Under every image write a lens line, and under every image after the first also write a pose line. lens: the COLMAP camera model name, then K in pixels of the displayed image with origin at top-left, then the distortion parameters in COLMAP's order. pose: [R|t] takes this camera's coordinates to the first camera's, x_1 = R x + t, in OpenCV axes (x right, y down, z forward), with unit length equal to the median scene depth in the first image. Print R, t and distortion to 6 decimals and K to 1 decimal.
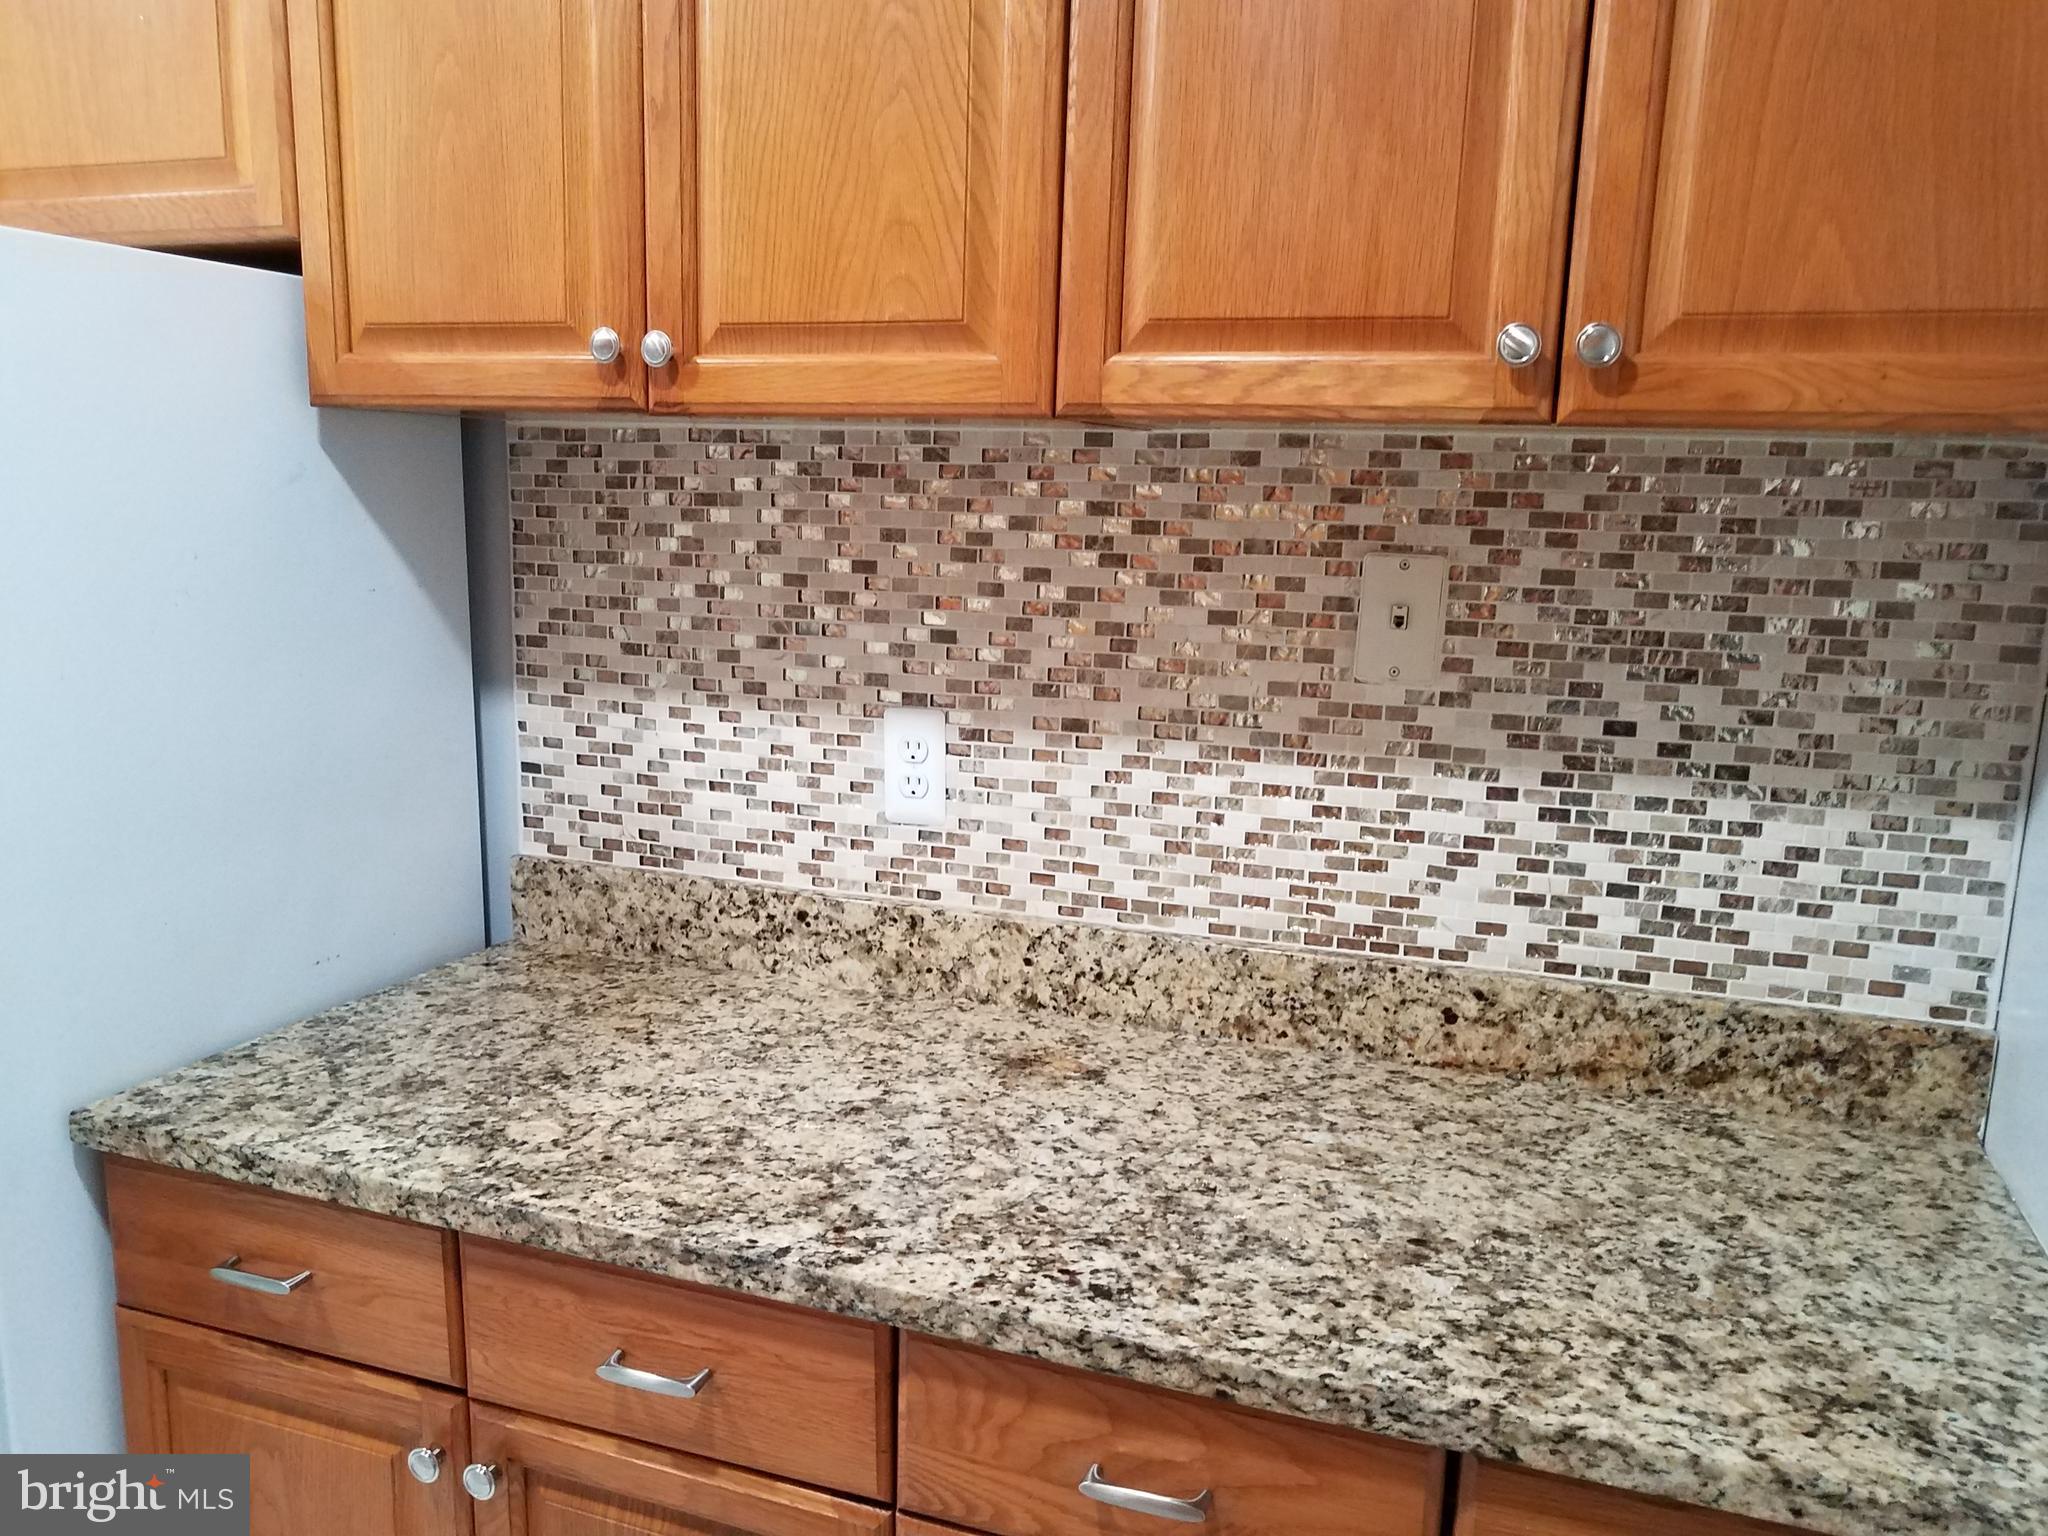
lens RADIAL K [[1584.2, 0, 936.7], [0, 1584.2, 823.2], [0, 0, 1]] dist [-0.008616, -0.006801]
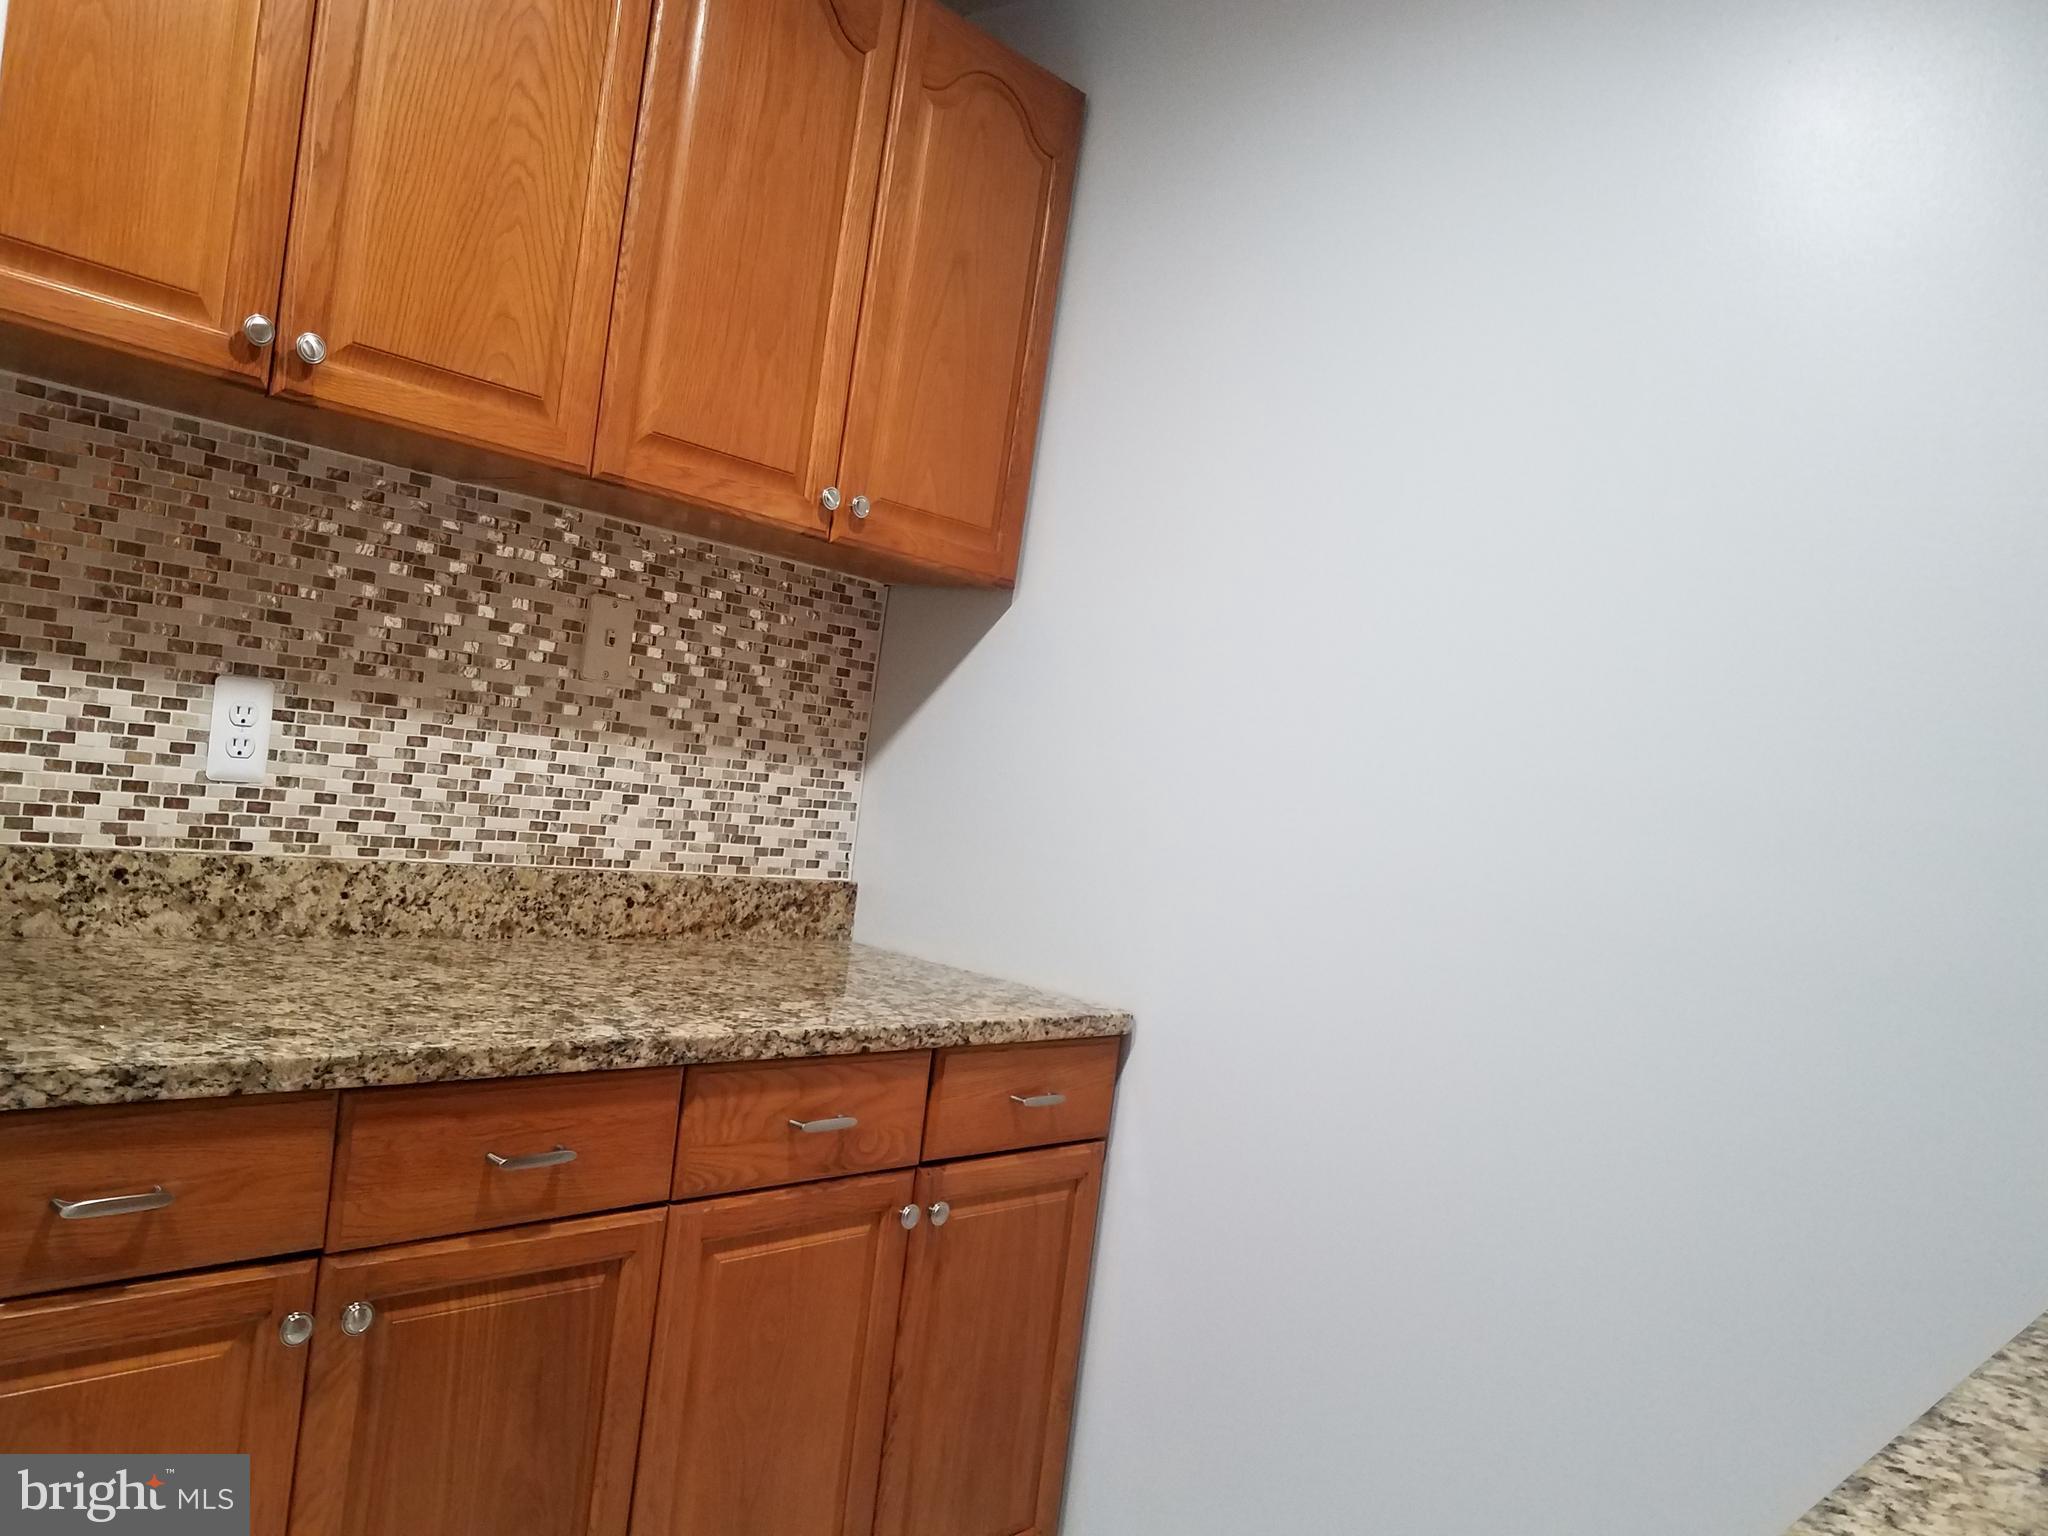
lens RADIAL K [[1669.8, 0, 1027.1], [0, 1669.8, 839.1], [0, 0, 1]] dist [-0.085870, -0.002481]
pose [[0.316800, -0.013256, 0.948400, -1.054358], [0.064186, 0.997910, -0.007492, 0.096393], [-0.946318, 0.063247, 0.316989, 0.129005]]
